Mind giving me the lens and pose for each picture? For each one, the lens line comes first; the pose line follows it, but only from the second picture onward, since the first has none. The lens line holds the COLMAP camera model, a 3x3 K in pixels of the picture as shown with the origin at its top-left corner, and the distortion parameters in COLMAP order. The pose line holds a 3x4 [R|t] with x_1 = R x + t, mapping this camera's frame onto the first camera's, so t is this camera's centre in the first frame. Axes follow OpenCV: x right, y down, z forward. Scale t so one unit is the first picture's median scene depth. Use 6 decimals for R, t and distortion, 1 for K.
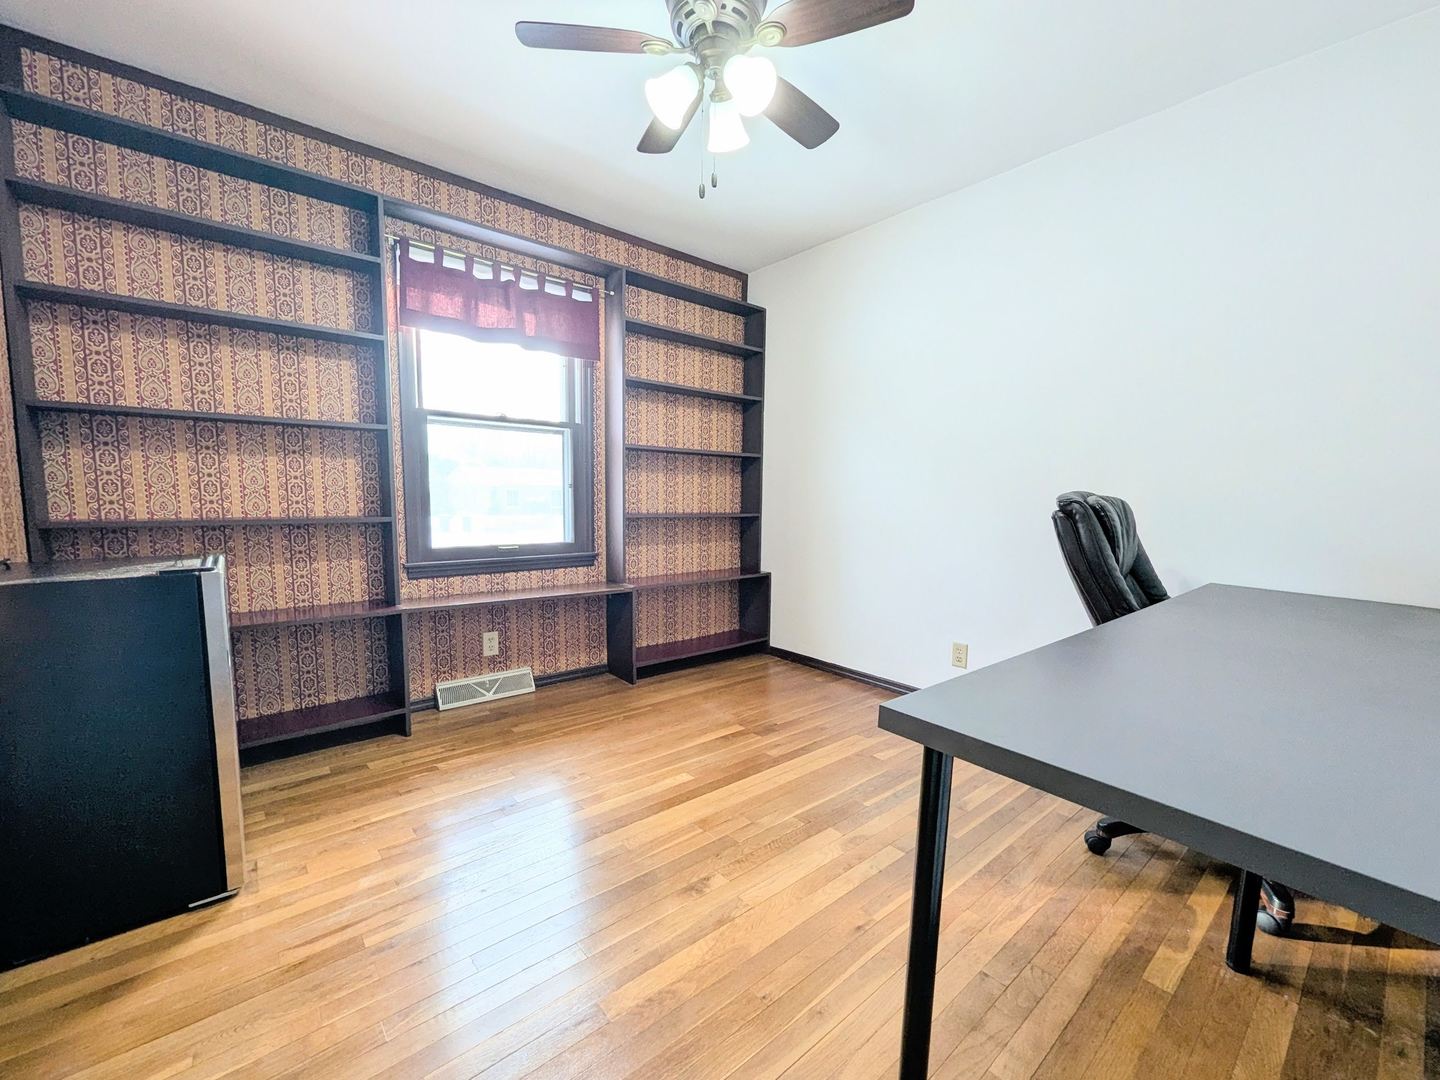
lens RADIAL K [[597.8, 0, 720.0], [0, 597.8, 540.0], [0, 0, 1]] dist [-0.000074, 0.000234]
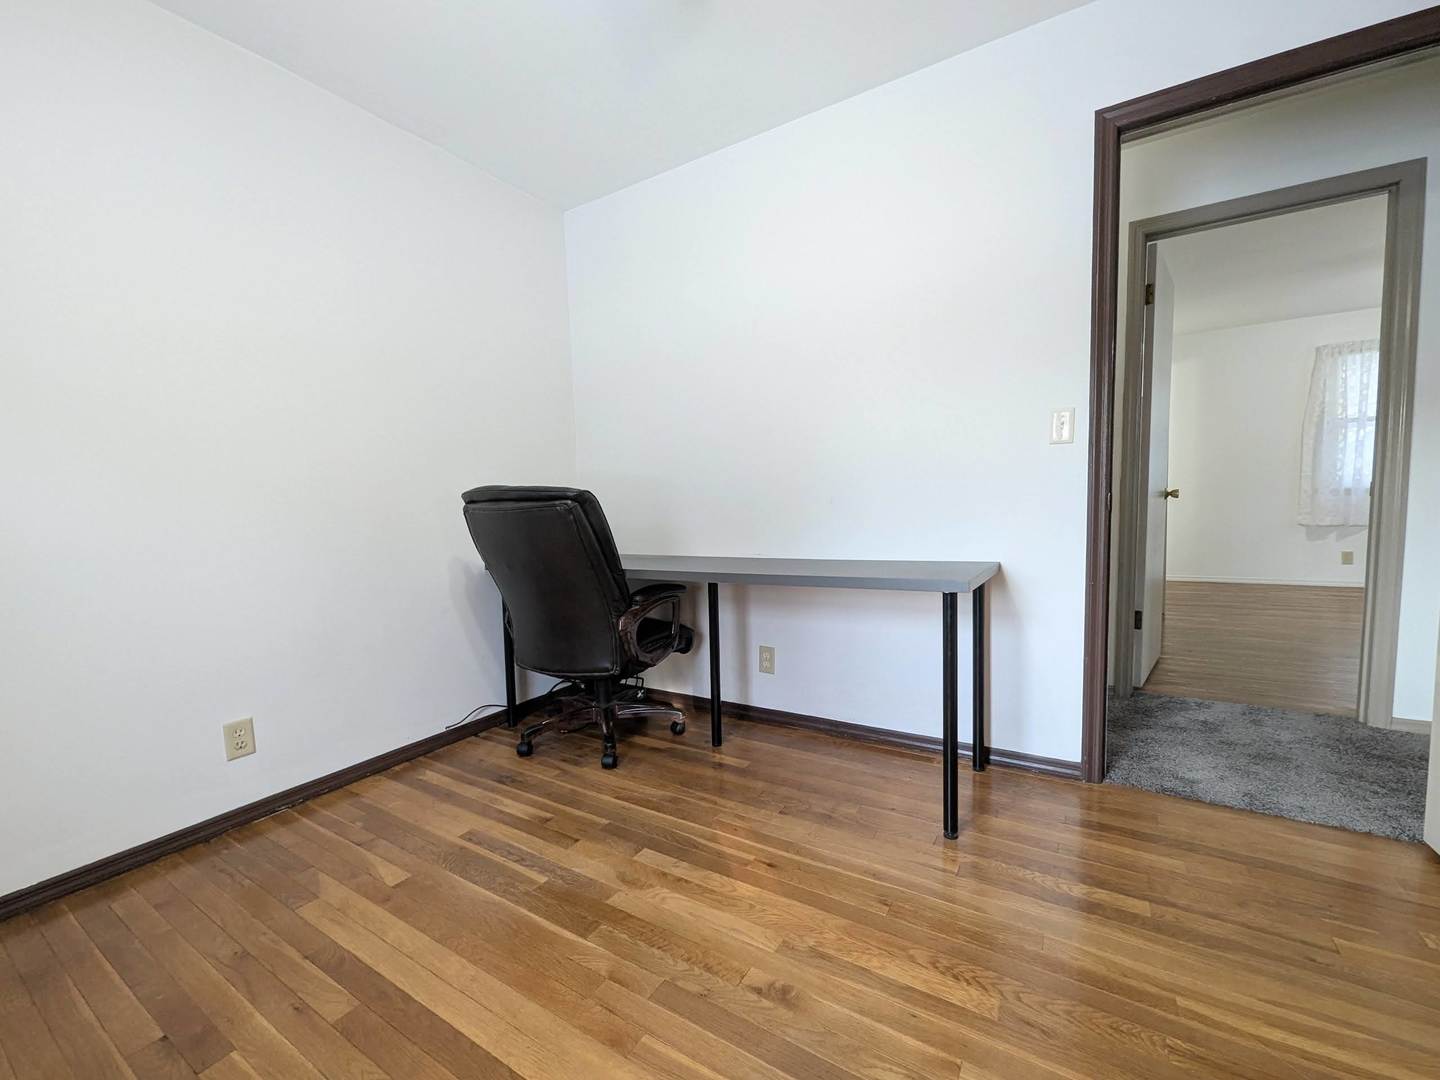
lens RADIAL K [[597.8, 0, 720.0], [0, 597.8, 540.0], [0, 0, 1]] dist [-0.000074, 0.000234]
pose [[-0.301619, -0.071846, 0.950718, -0.593128], [0.109669, 0.987924, 0.109451, -0.062548], [-0.947100, 0.137277, -0.290097, 1.044287]]
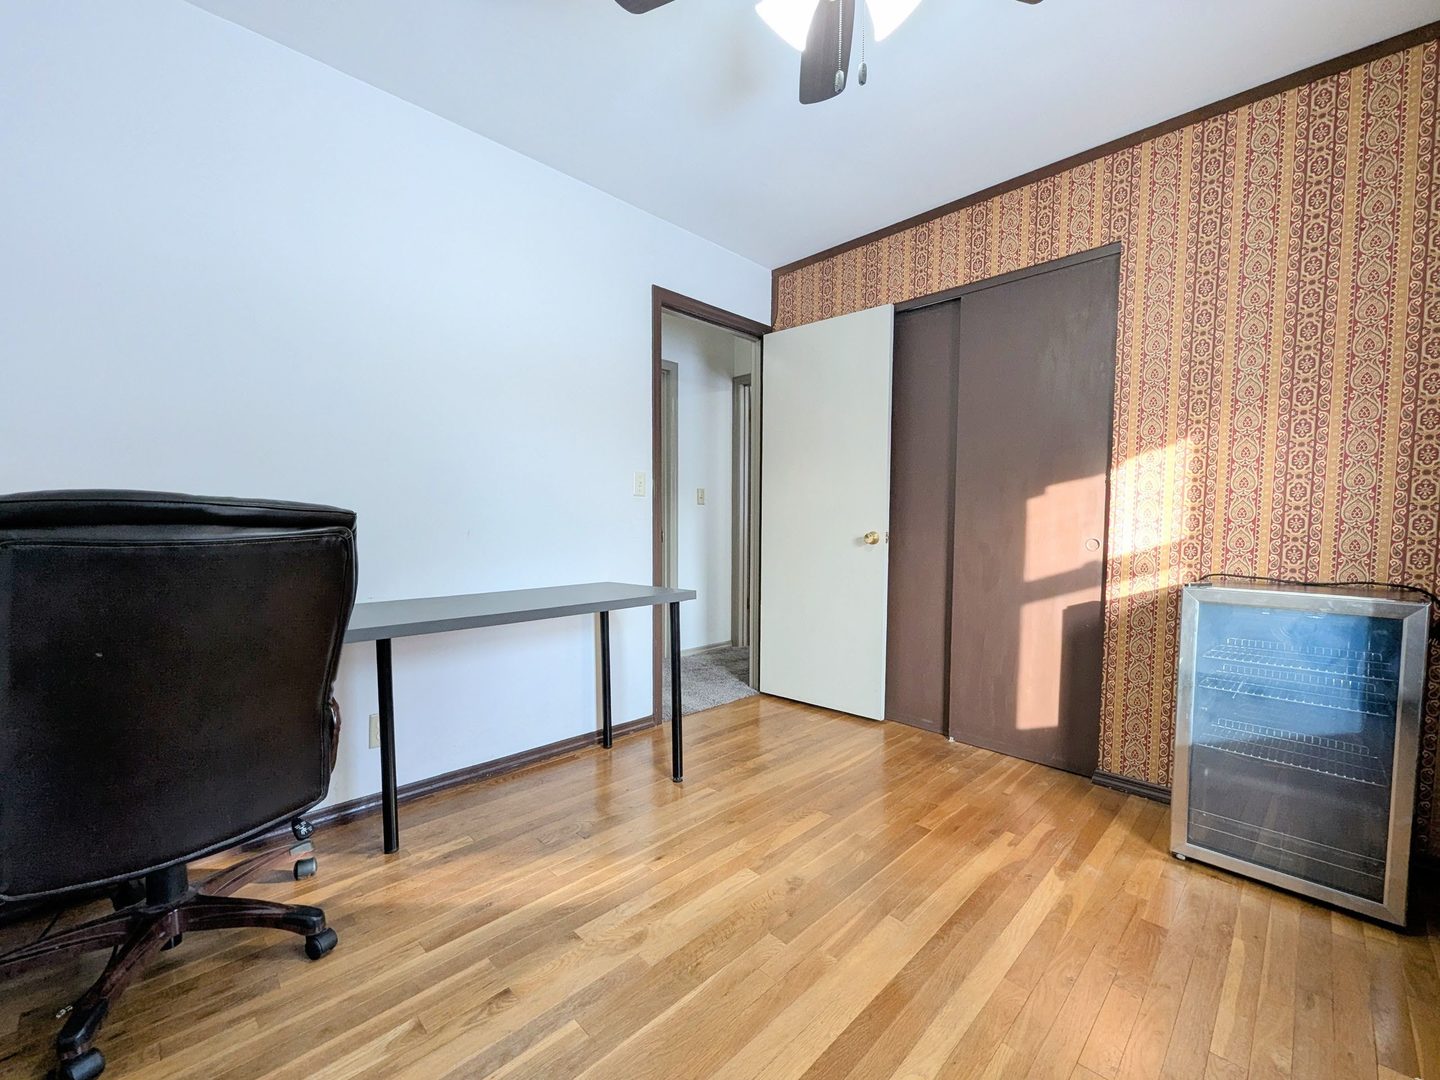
lens RADIAL K [[597.8, 0, 720.0], [0, 597.8, 540.0], [0, 0, 1]] dist [-0.000074, 0.000234]
pose [[-0.996742, -0.023224, -0.077243, 0.174269], [-0.032343, 0.992368, 0.118994, -0.129584], [0.073890, 0.121105, -0.989886, 1.708633]]
